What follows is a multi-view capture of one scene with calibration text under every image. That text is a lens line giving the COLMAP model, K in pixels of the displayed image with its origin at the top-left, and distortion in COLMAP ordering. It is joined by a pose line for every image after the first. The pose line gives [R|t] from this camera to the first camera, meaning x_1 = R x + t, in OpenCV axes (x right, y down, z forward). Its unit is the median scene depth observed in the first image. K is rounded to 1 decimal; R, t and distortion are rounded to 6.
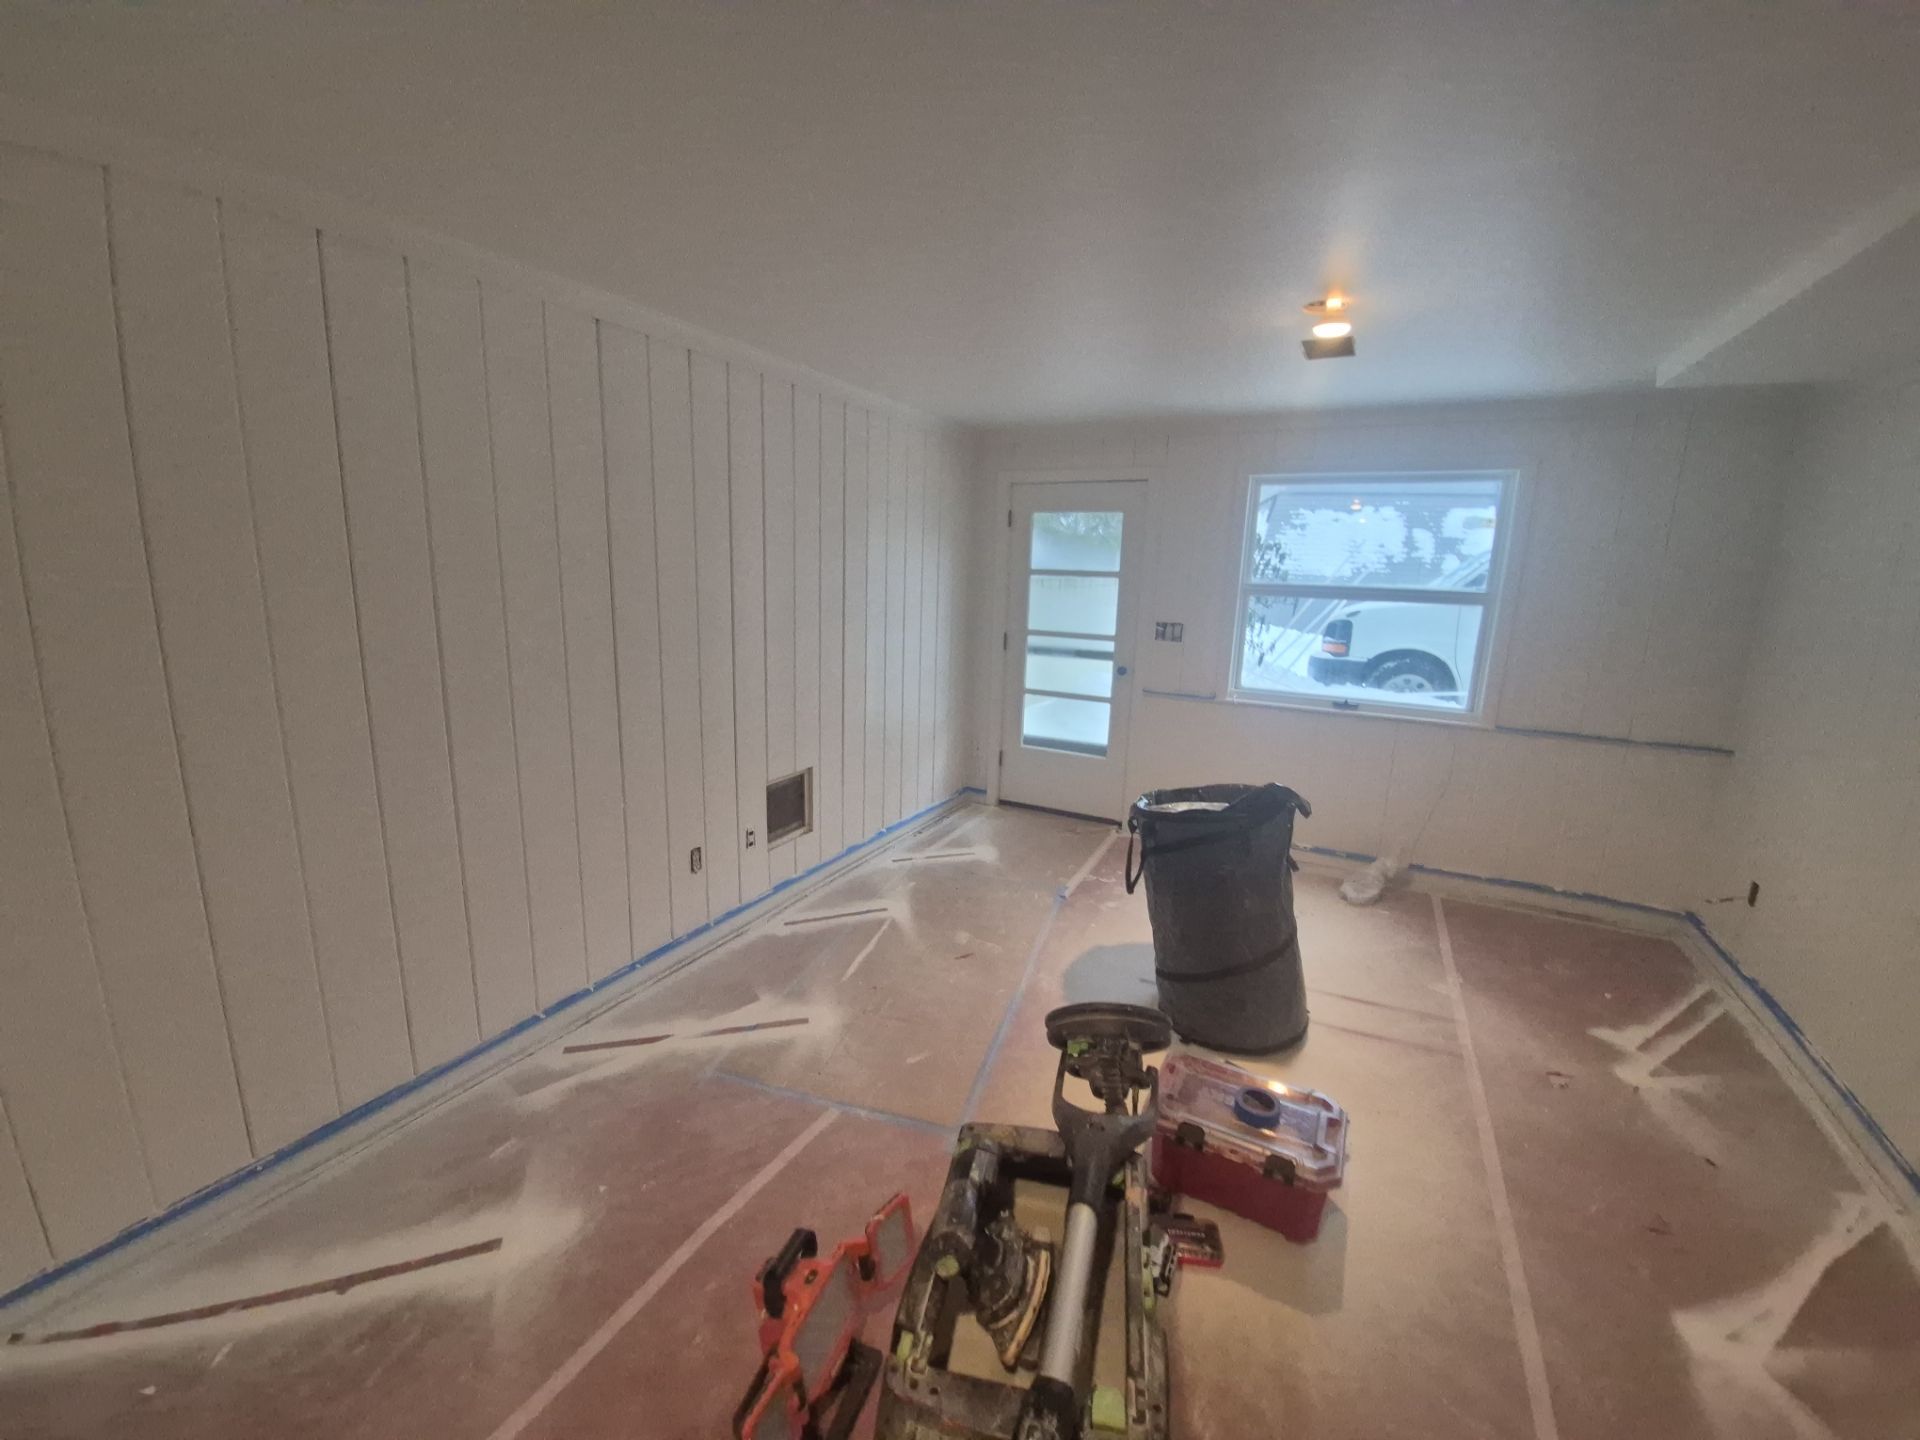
lens RADIAL K [[759.8, 0, 957.5], [0, 759.8, 712.8], [0, 0, 1]] dist [-0.007974, -0.008461]
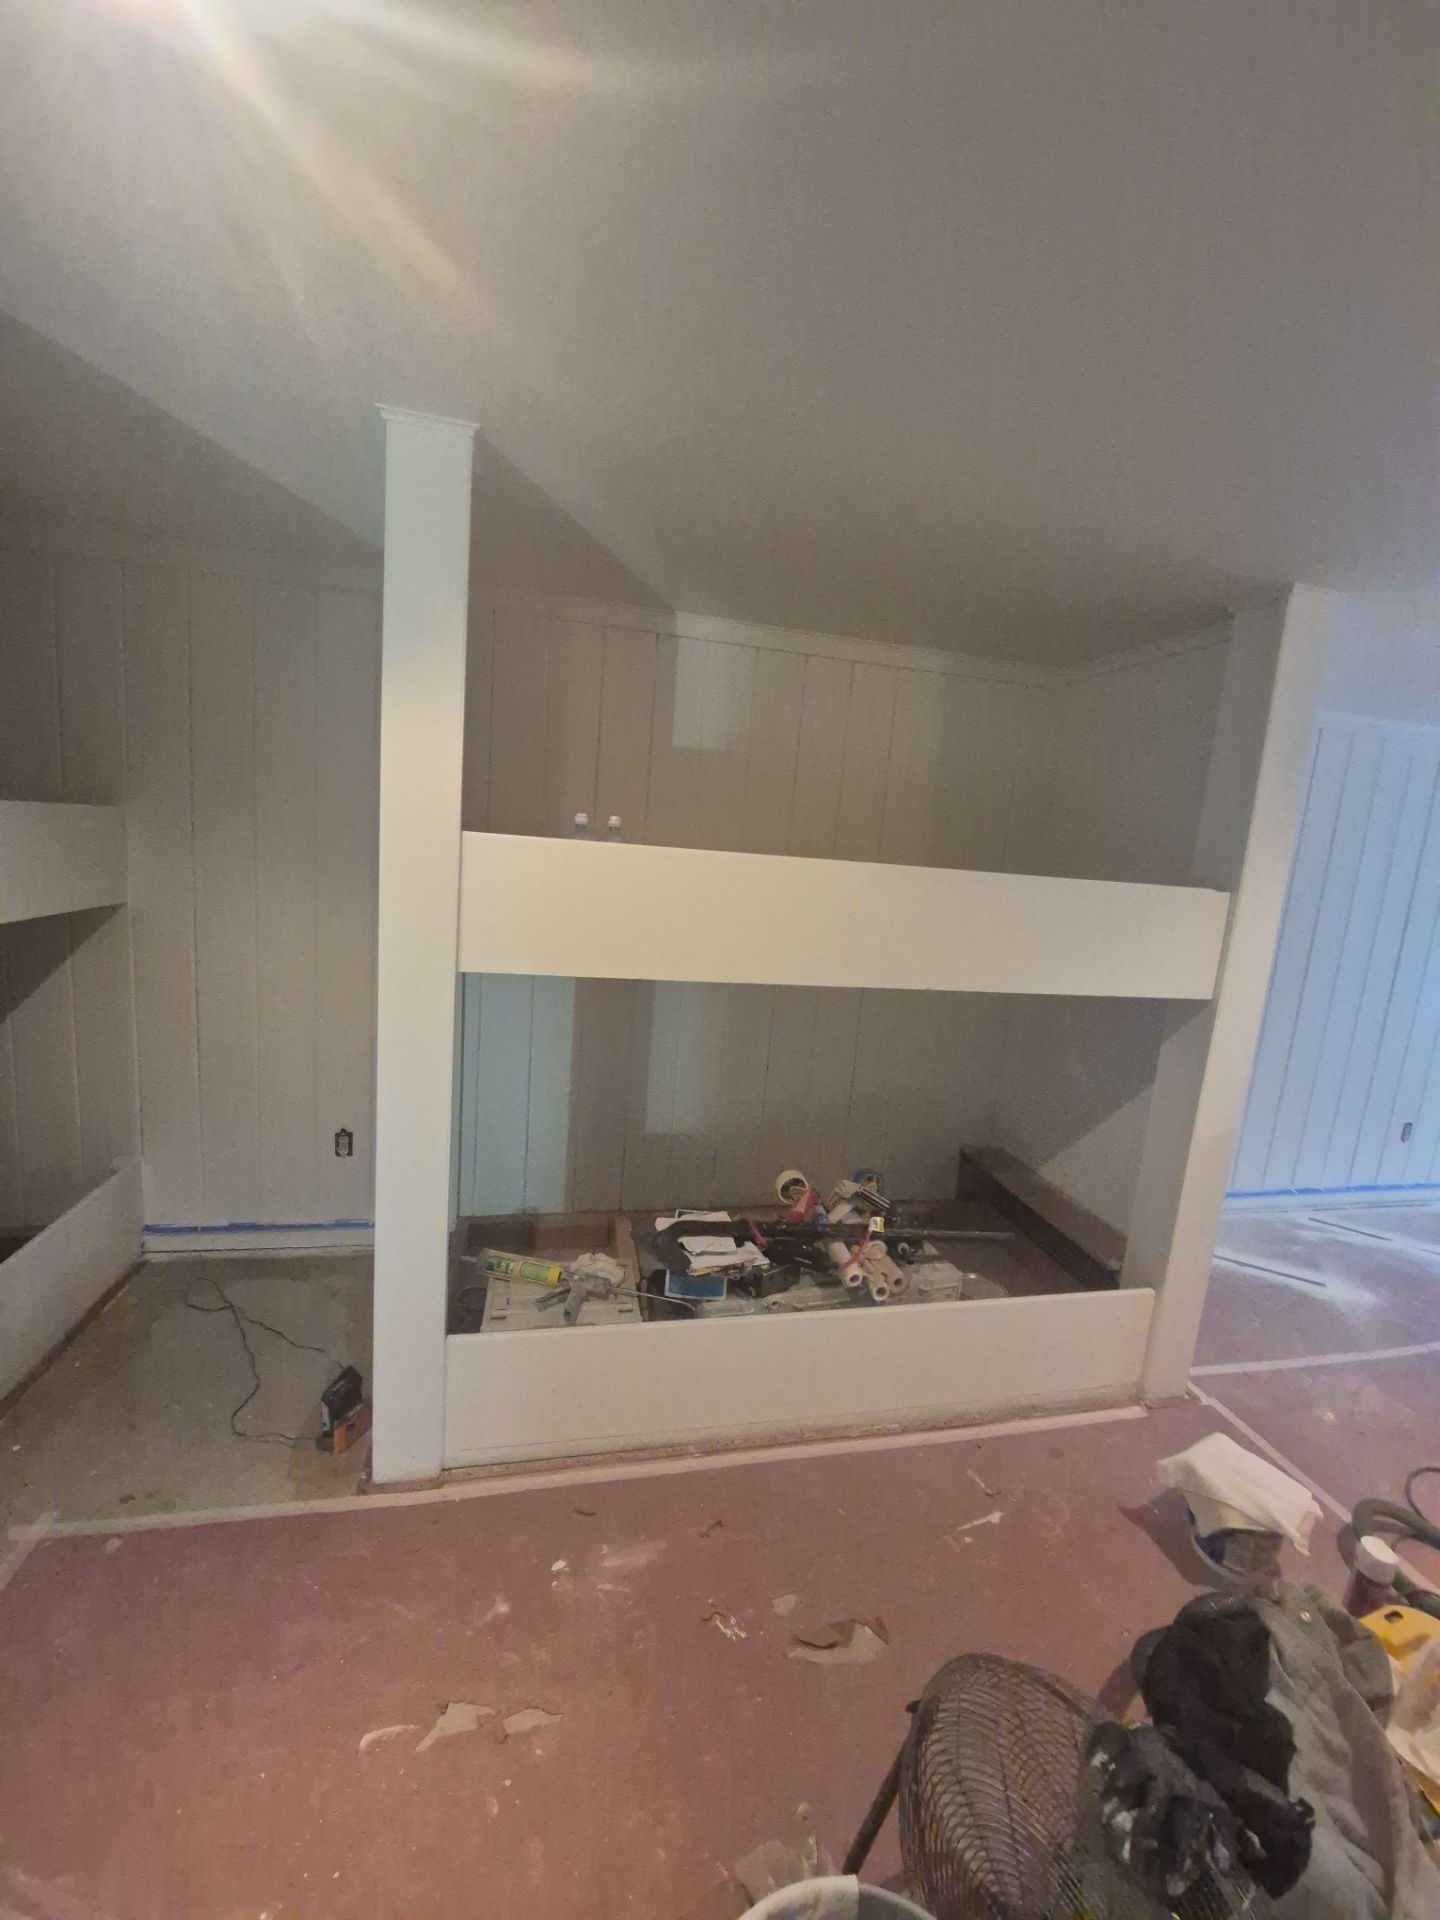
lens RADIAL K [[759.8, 0, 726.1], [0, 759.8, 958.6], [0, 0, 1]] dist [-0.007974, -0.008461]
pose [[0.645353, 0.147834, -0.749443, -0.195090], [-0.209569, 0.977715, 0.012401, 0.144006], [0.734575, 0.149057, 0.661953, -0.824790]]
